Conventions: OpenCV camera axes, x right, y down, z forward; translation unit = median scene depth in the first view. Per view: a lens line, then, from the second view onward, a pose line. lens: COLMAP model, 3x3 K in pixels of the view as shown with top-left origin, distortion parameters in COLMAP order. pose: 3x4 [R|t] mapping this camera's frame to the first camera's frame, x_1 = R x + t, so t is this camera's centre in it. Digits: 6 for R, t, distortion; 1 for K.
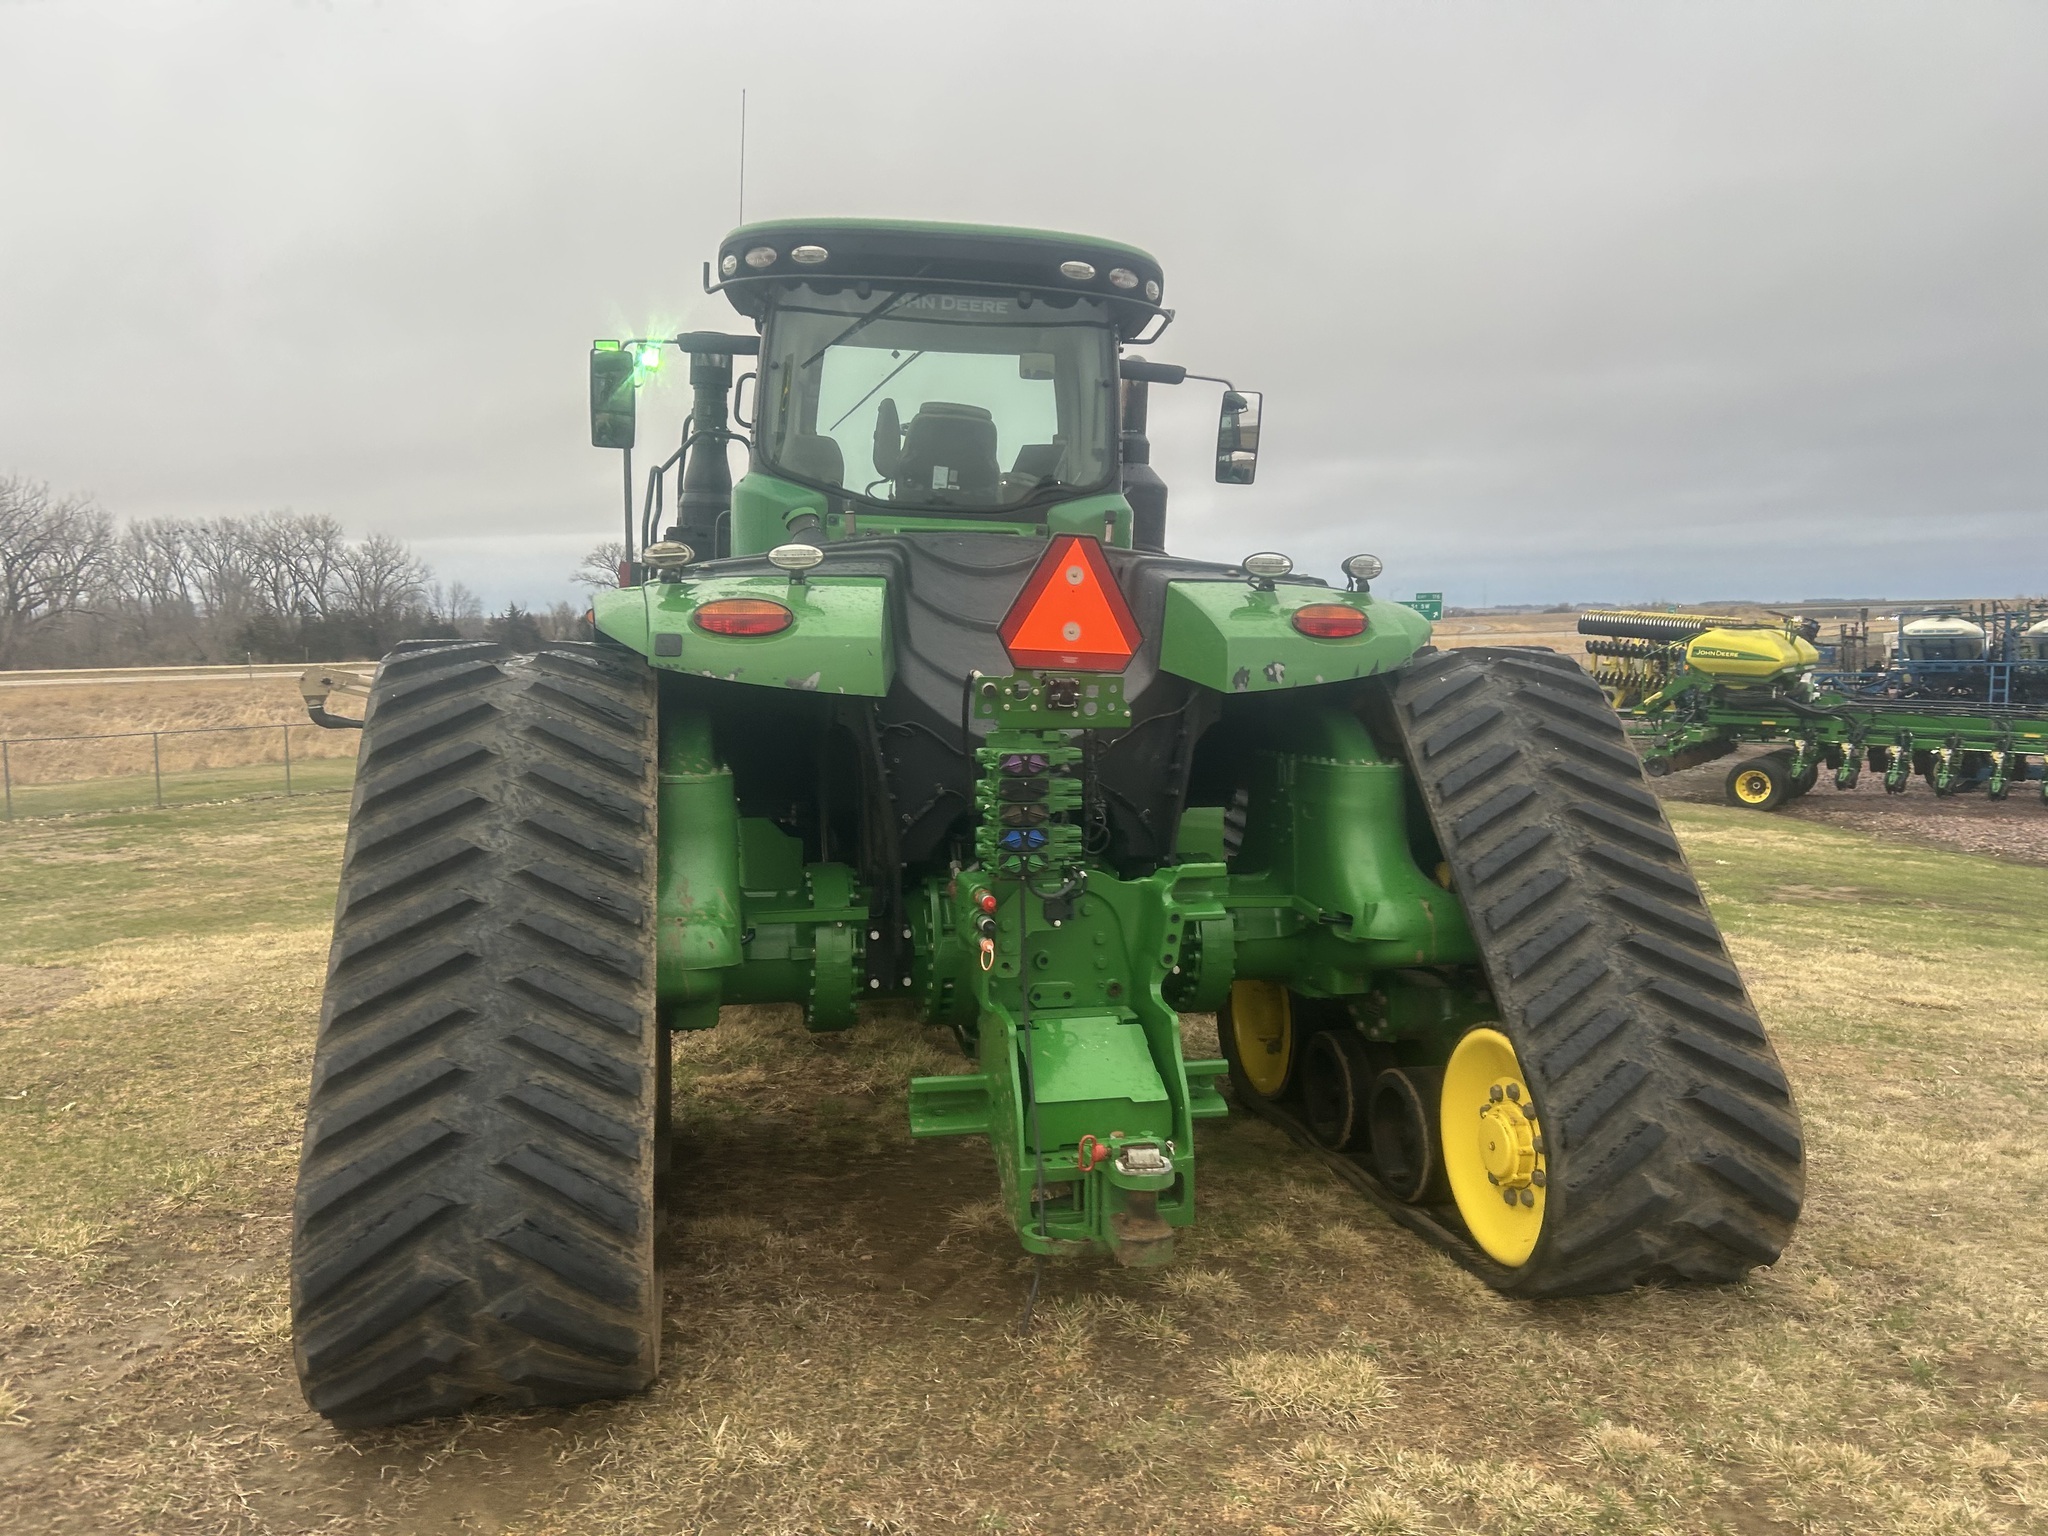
lens RADIAL K [[1537.3, 0, 1034.5], [0, 1537.3, 749.3], [0, 0, 1]] dist [0.051750, -0.057552]
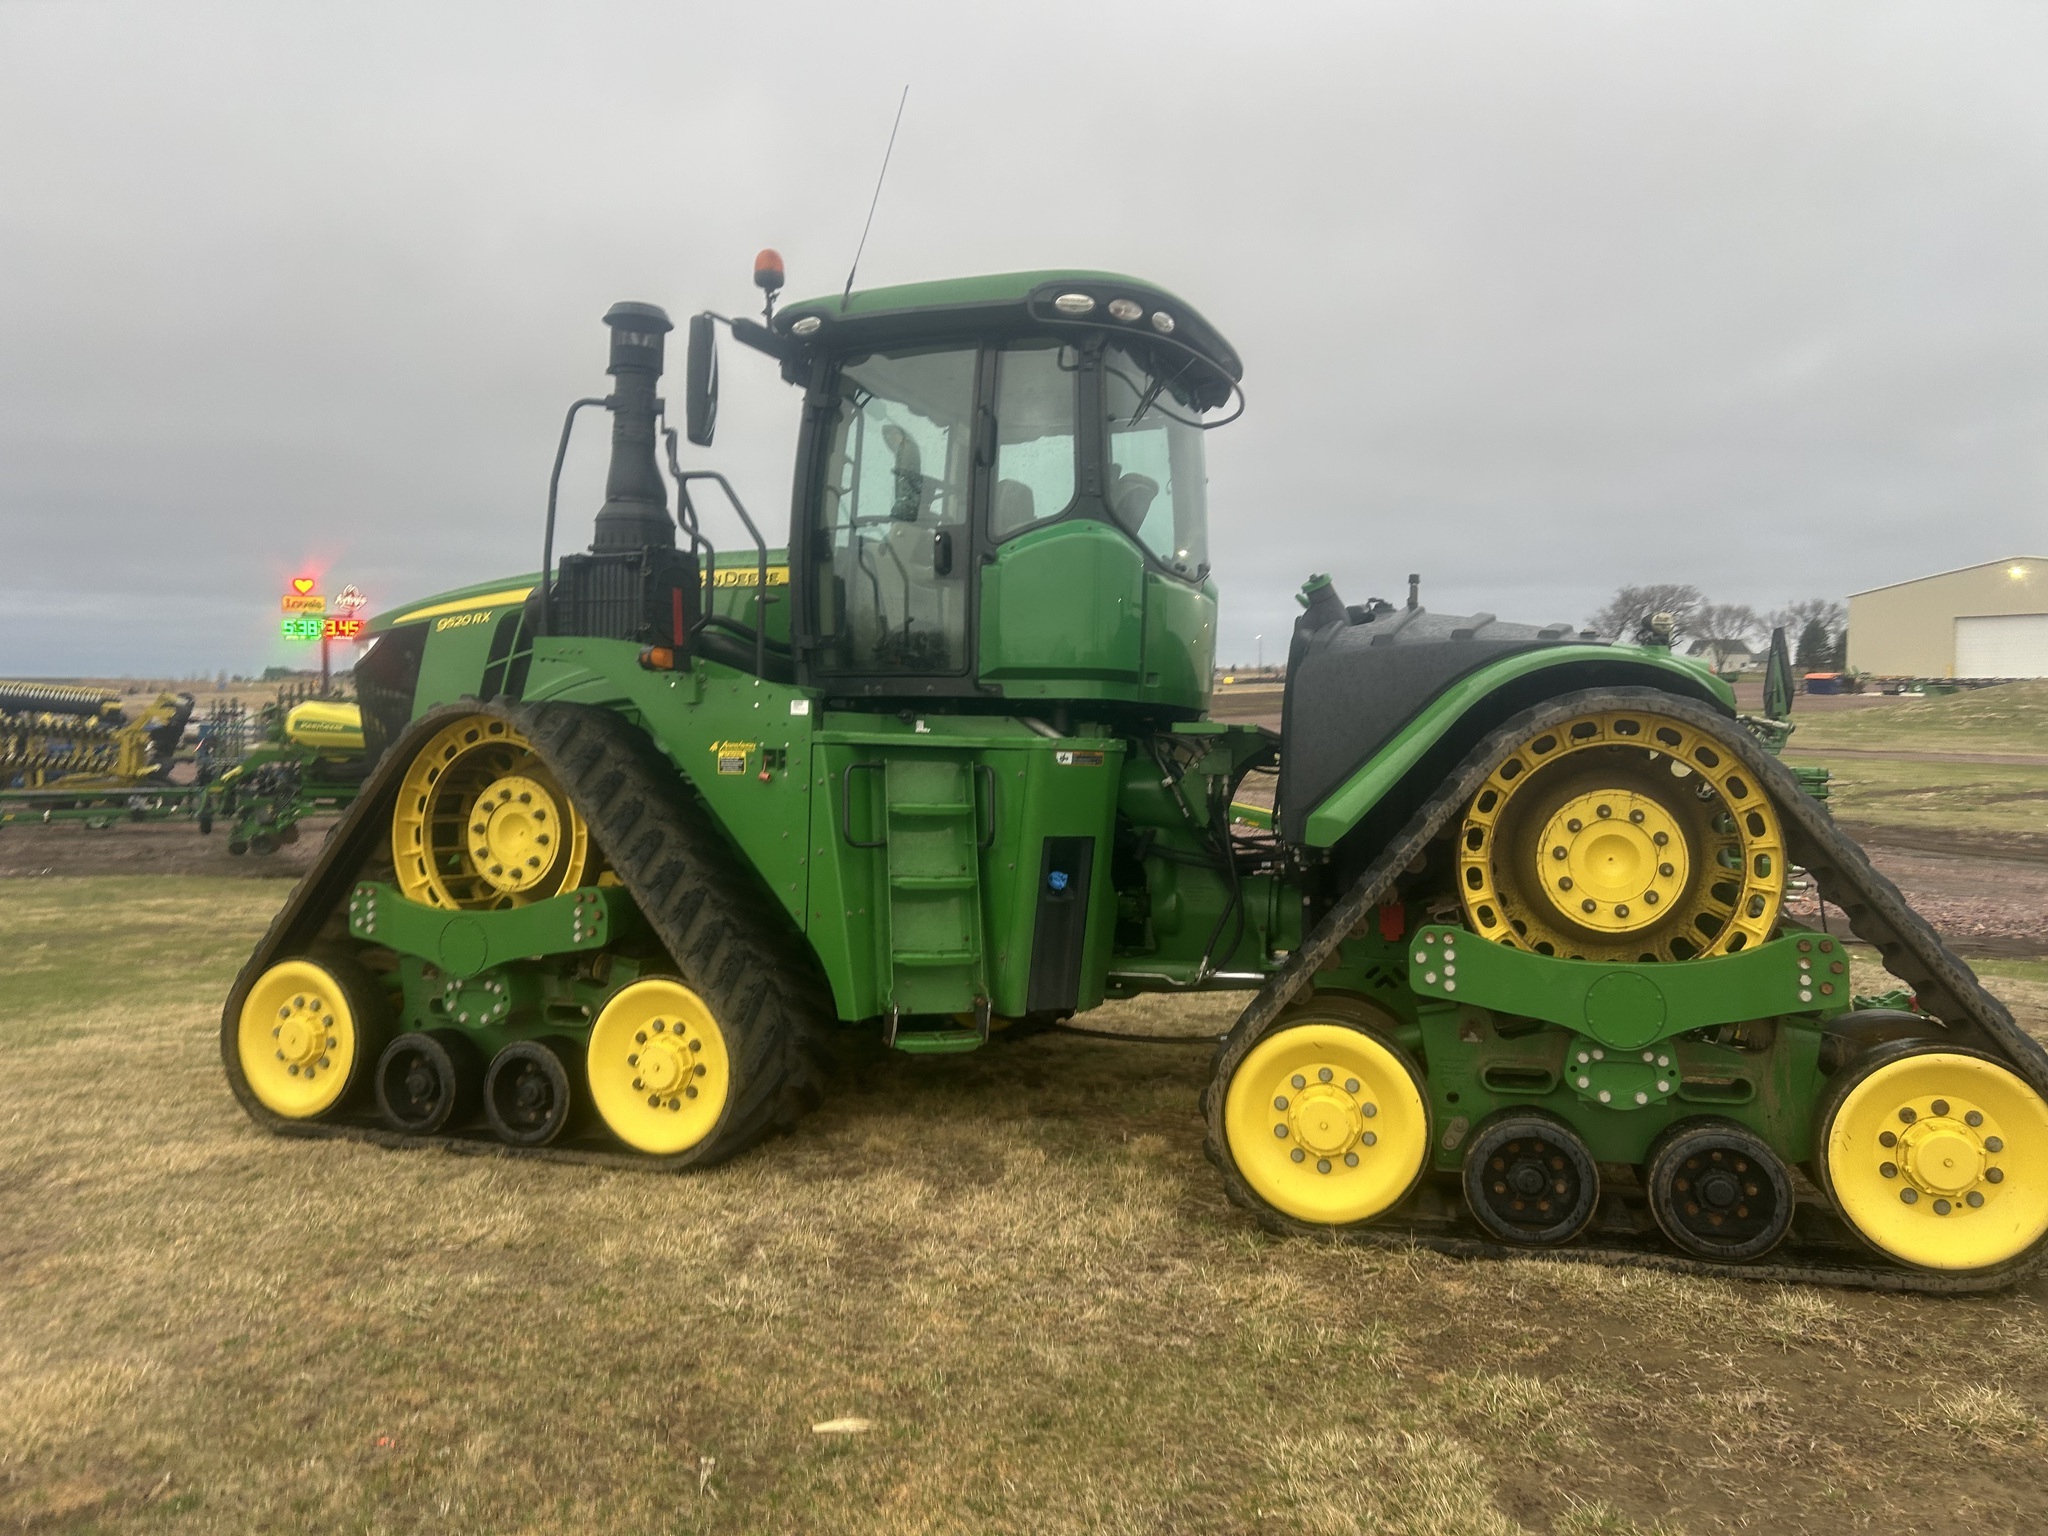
lens RADIAL K [[1537.3, 0, 1039.5], [0, 1537.3, 756.5], [0, 0, 1]] dist [0.051750, -0.057552]
pose [[0.450133, -0.015065, 0.892834, -1.645424], [0.056205, 0.998353, -0.011491, -0.034200], [-0.891191, 0.055354, 0.450239, 0.928668]]
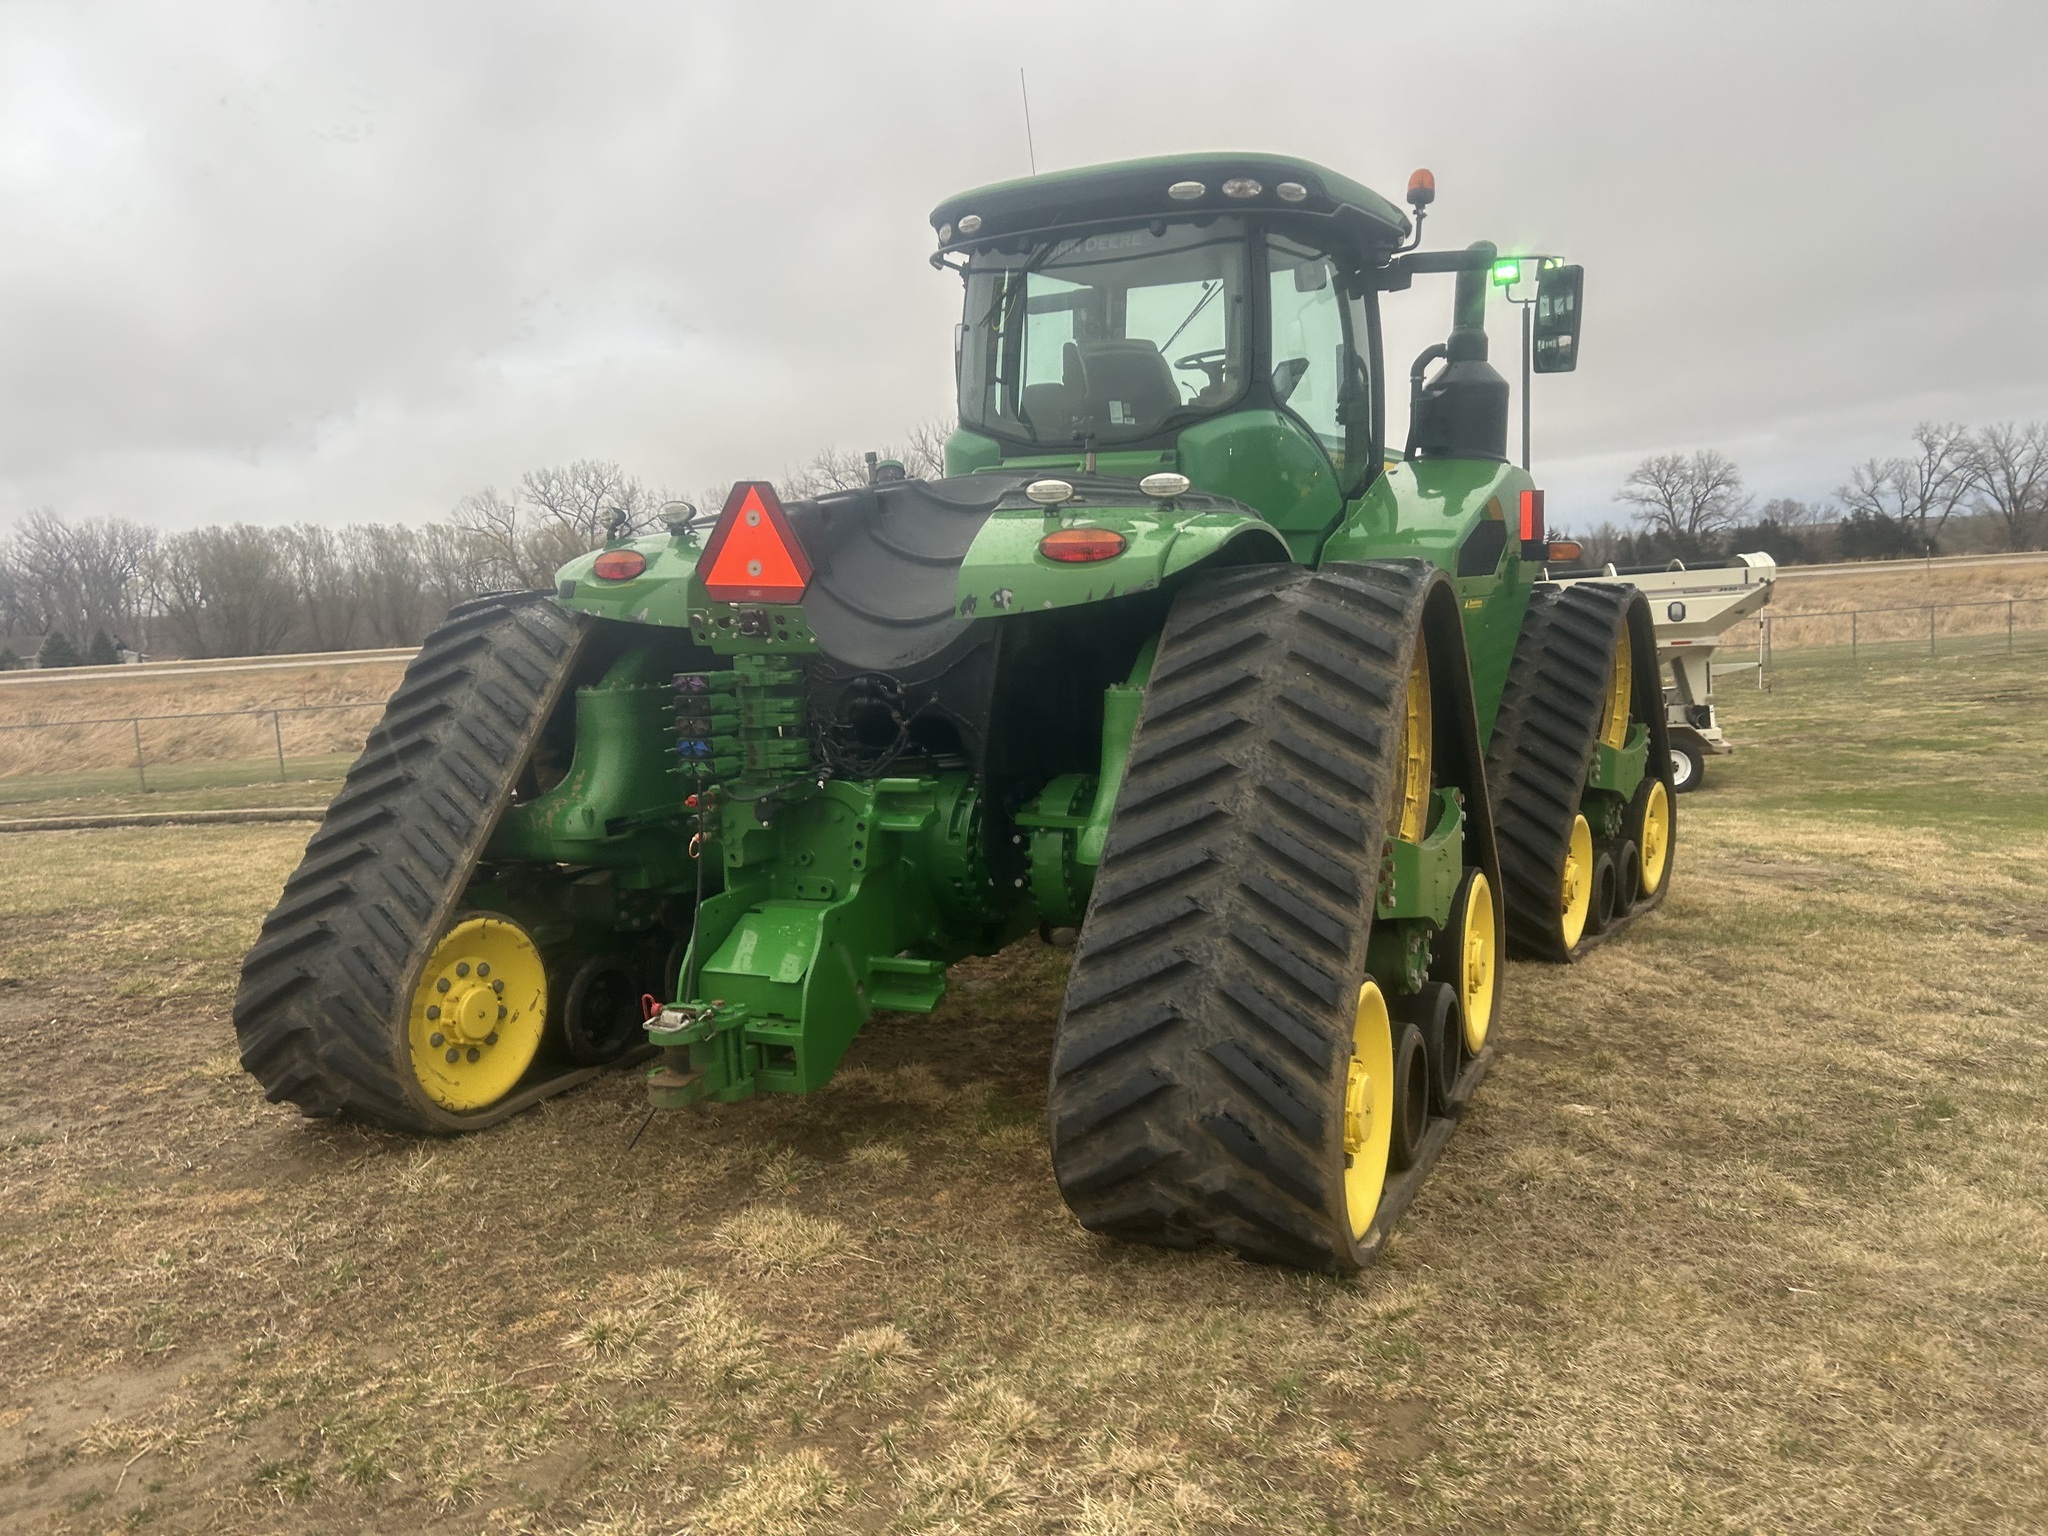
lens RADIAL K [[1537.3, 0, 1038.7], [0, 1537.3, 751.8], [0, 0, 1]] dist [0.051750, -0.057552]
pose [[0.790959, 0.035755, -0.610824, 0.862102], [-0.004793, 0.998623, 0.052248, -0.001477], [0.611851, -0.038398, 0.790041, 0.211859]]
